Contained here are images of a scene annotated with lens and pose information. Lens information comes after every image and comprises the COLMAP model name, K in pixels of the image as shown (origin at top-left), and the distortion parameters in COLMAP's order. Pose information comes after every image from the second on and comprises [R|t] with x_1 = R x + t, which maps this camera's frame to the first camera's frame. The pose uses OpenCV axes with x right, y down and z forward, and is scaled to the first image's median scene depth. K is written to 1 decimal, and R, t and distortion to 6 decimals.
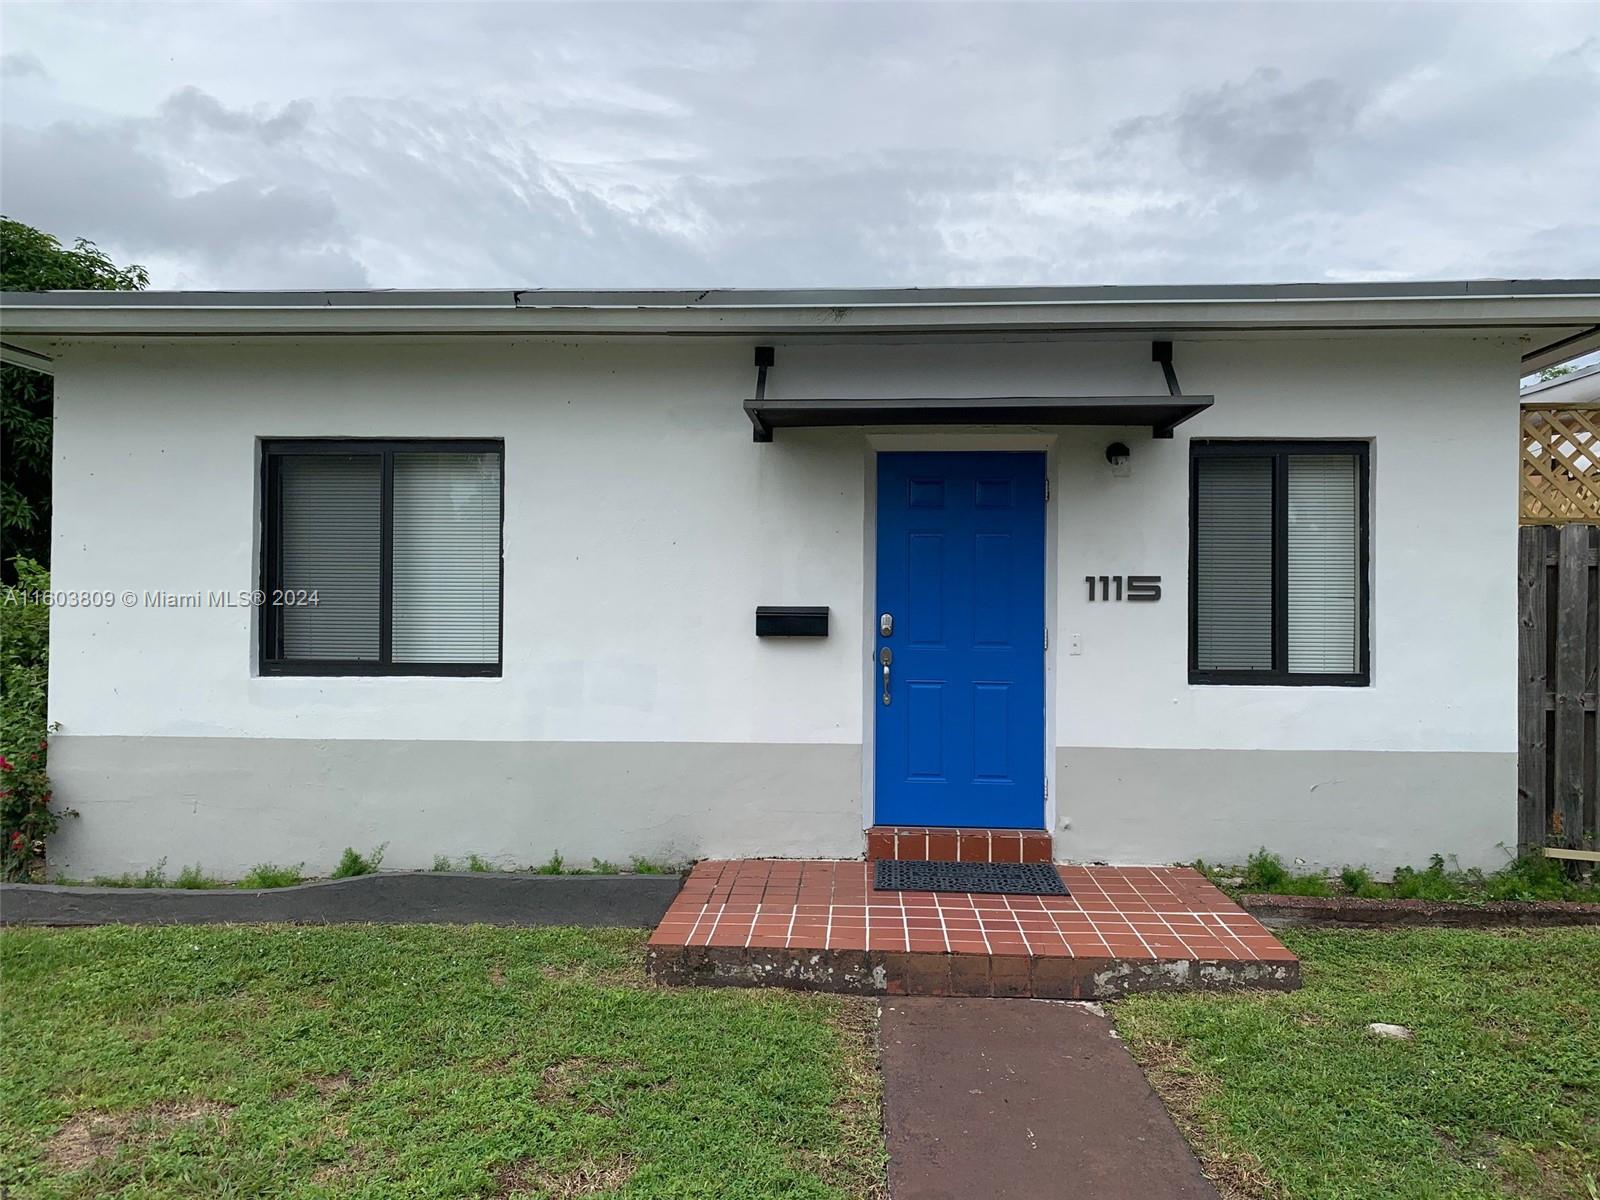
lens RADIAL K [[1212.9, 0, 800.2], [0, 1212.9, 588.7], [0, 0, 1]] dist [0.046514, -0.010352]
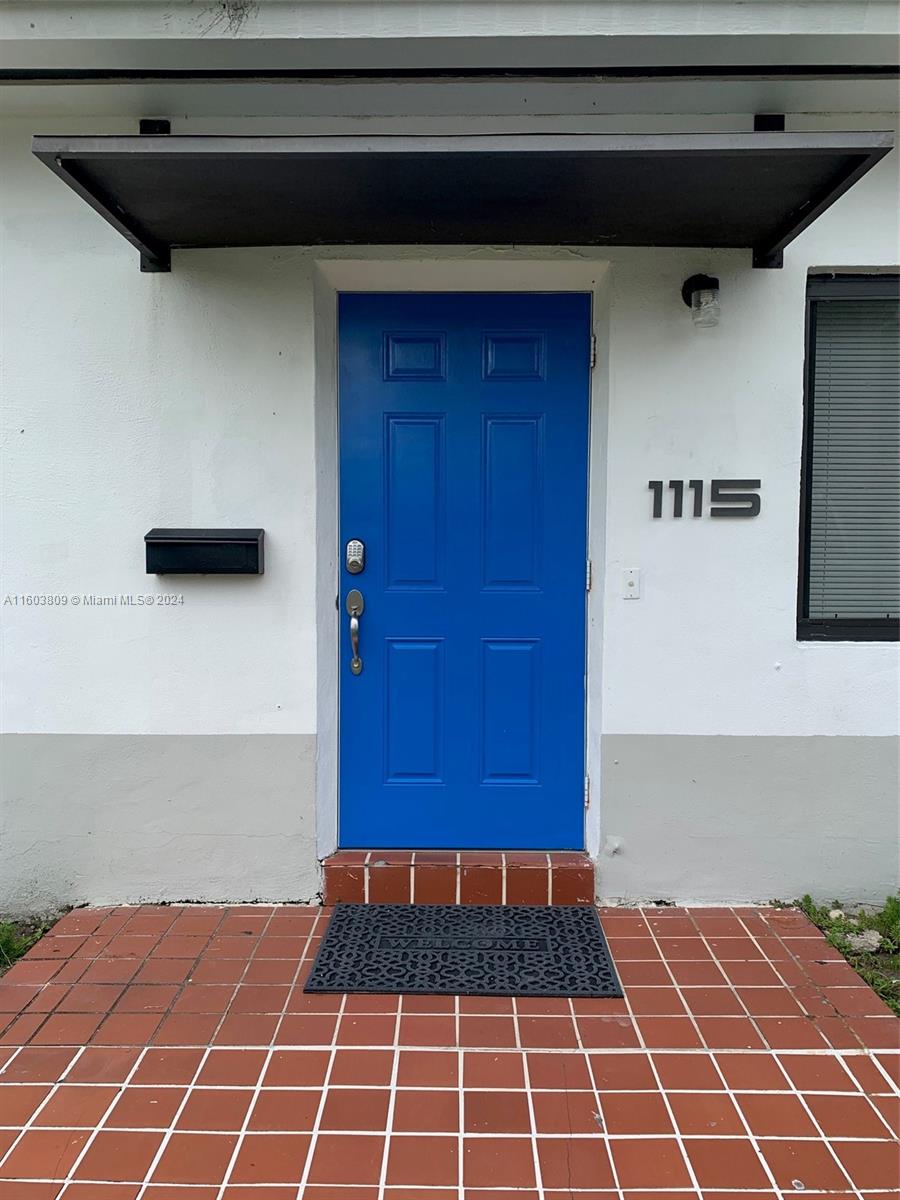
lens RADIAL K [[909.7, 0, 451.2], [0, 909.7, 610.5], [0, 0, 1]] dist [0.046514, -0.010352]
pose [[0.999079, -0.008077, 0.042146, 0.105508], [0.004466, 0.996364, 0.085085, 0.017445], [-0.042680, -0.084818, 0.995482, 0.502277]]
